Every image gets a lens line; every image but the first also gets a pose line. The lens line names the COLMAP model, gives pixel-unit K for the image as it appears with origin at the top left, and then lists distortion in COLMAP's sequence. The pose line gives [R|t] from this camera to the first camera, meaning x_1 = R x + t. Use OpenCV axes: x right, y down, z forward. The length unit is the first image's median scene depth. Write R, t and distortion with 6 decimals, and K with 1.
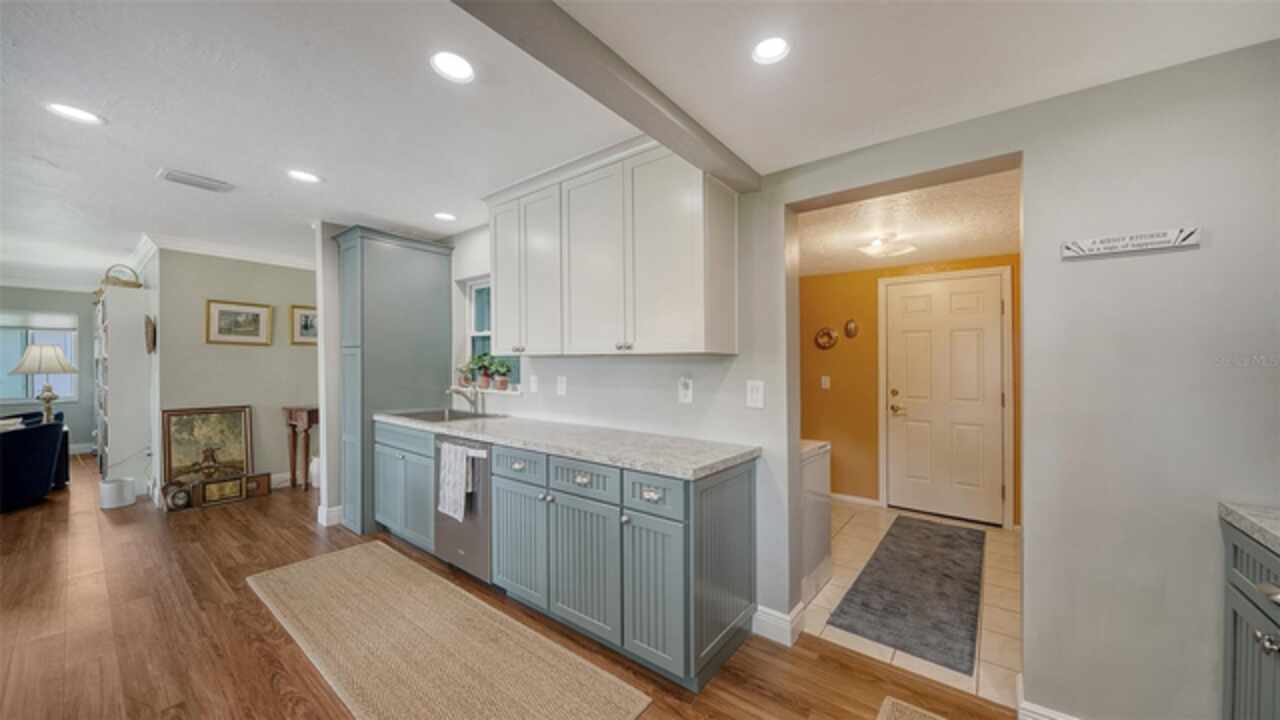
lens RADIAL K [[443.1, 0, 642.5], [0, 443.1, 371.6], [0, 0, 1]] dist [-0.002626, -0.001582]
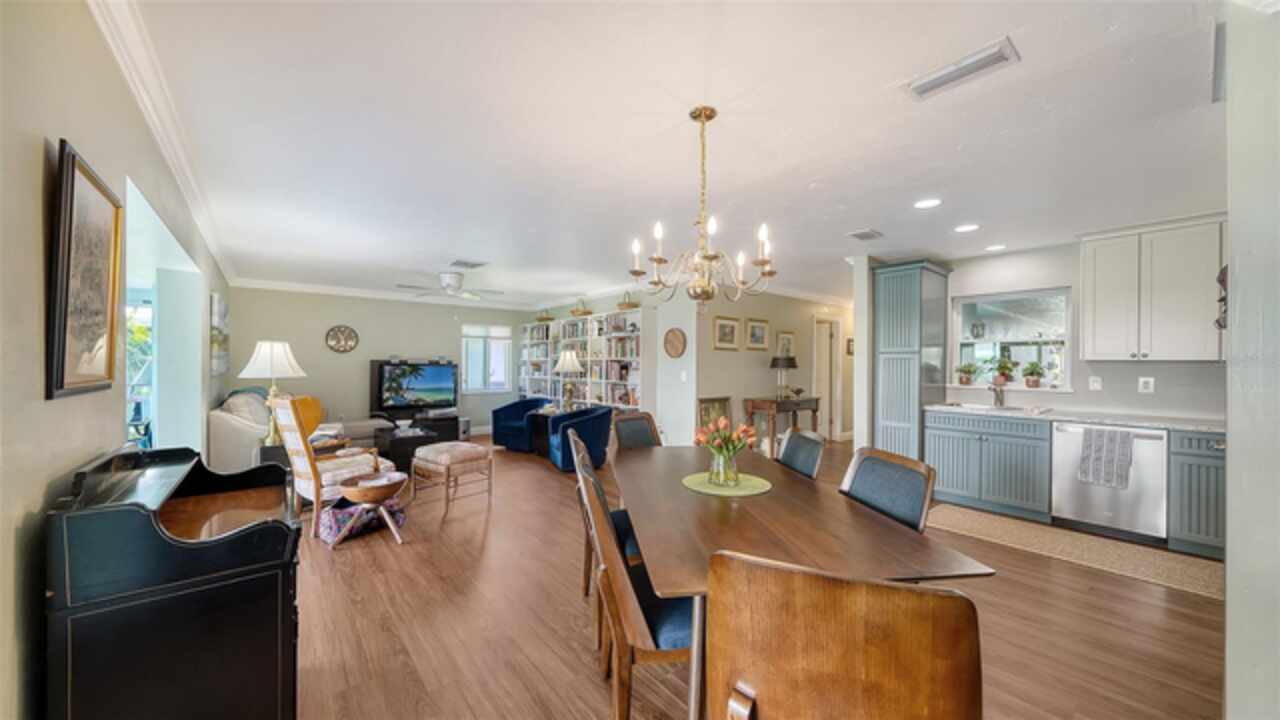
lens RADIAL K [[443.1, 0, 632.7], [0, 443.1, 351.5], [0, 0, 1]] dist [-0.002626, -0.001582]
pose [[0.973267, -0.006308, -0.229590, -0.926921], [-0.002085, 0.999339, -0.036296, -0.008887], [0.229668, 0.035805, 0.972610, -0.365041]]
